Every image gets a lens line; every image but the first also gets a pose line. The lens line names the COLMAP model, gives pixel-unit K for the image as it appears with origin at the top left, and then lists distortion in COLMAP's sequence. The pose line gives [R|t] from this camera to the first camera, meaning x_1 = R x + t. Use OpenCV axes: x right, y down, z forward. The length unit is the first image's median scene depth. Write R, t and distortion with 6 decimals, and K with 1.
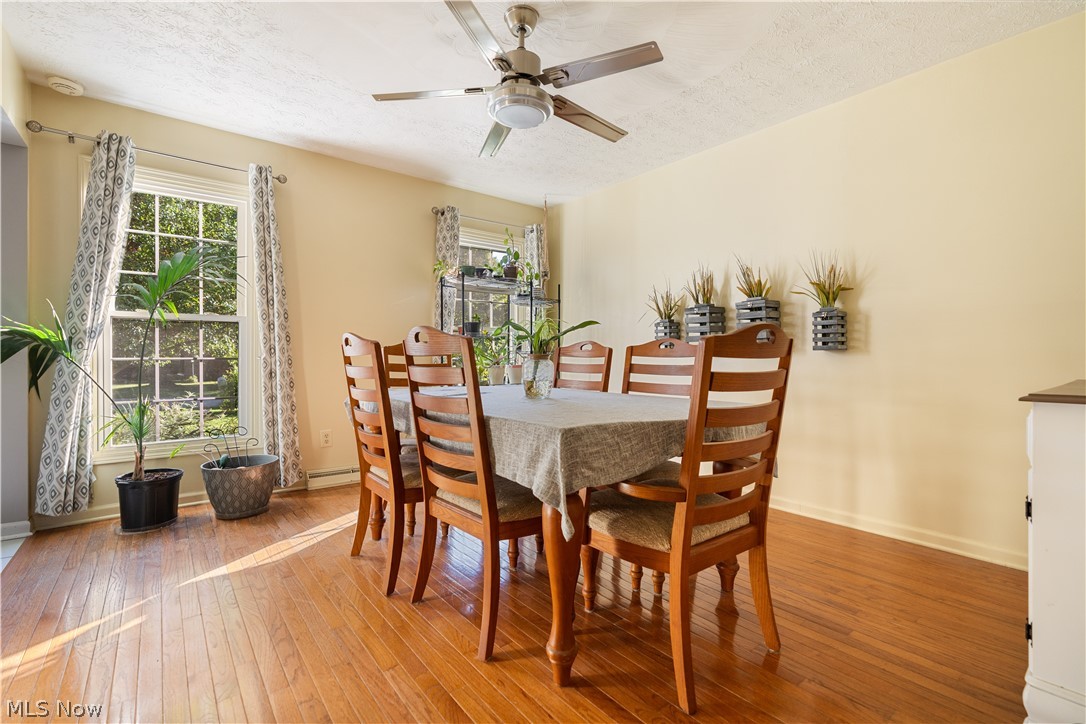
lens RADIAL K [[486.4, 0, 543.8], [0, 486.4, 360.2], [0, 0, 1]] dist [-0.007535, 0.003289]
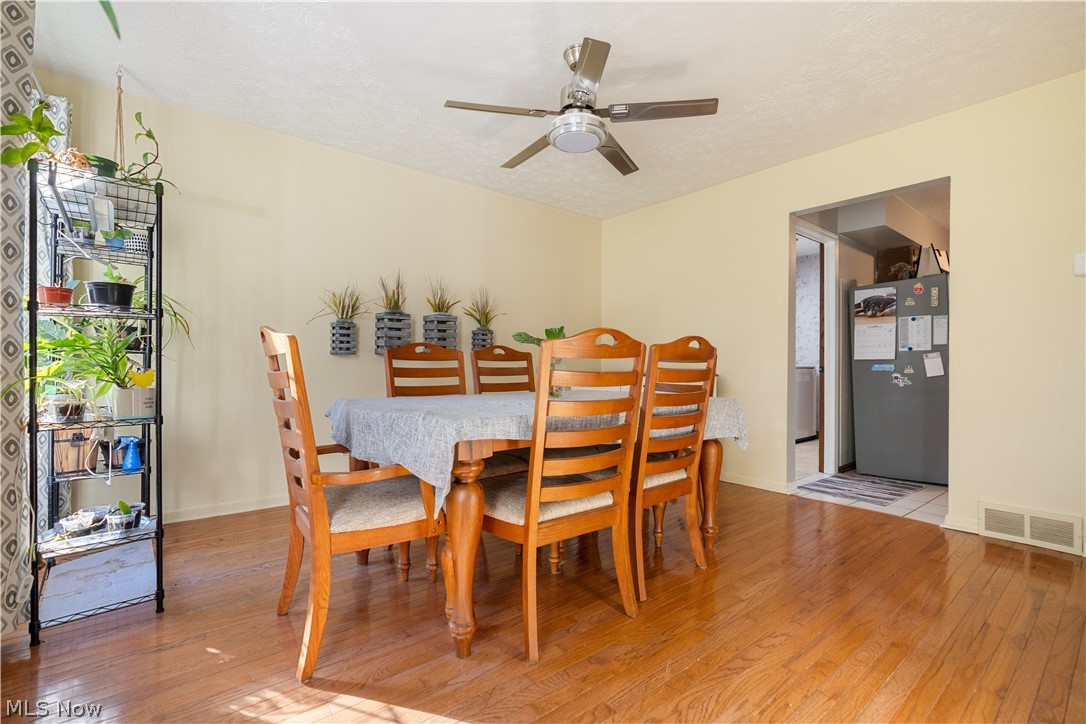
lens RADIAL K [[486.4, 0, 543.2], [0, 486.4, 365.3], [0, 0, 1]] dist [-0.007535, 0.003289]
pose [[-0.014092, 0.001211, 0.999900, -0.812927], [-0.001581, 0.999998, -0.001233, 0.004807], [-0.999899, -0.001599, -0.014090, 0.773396]]
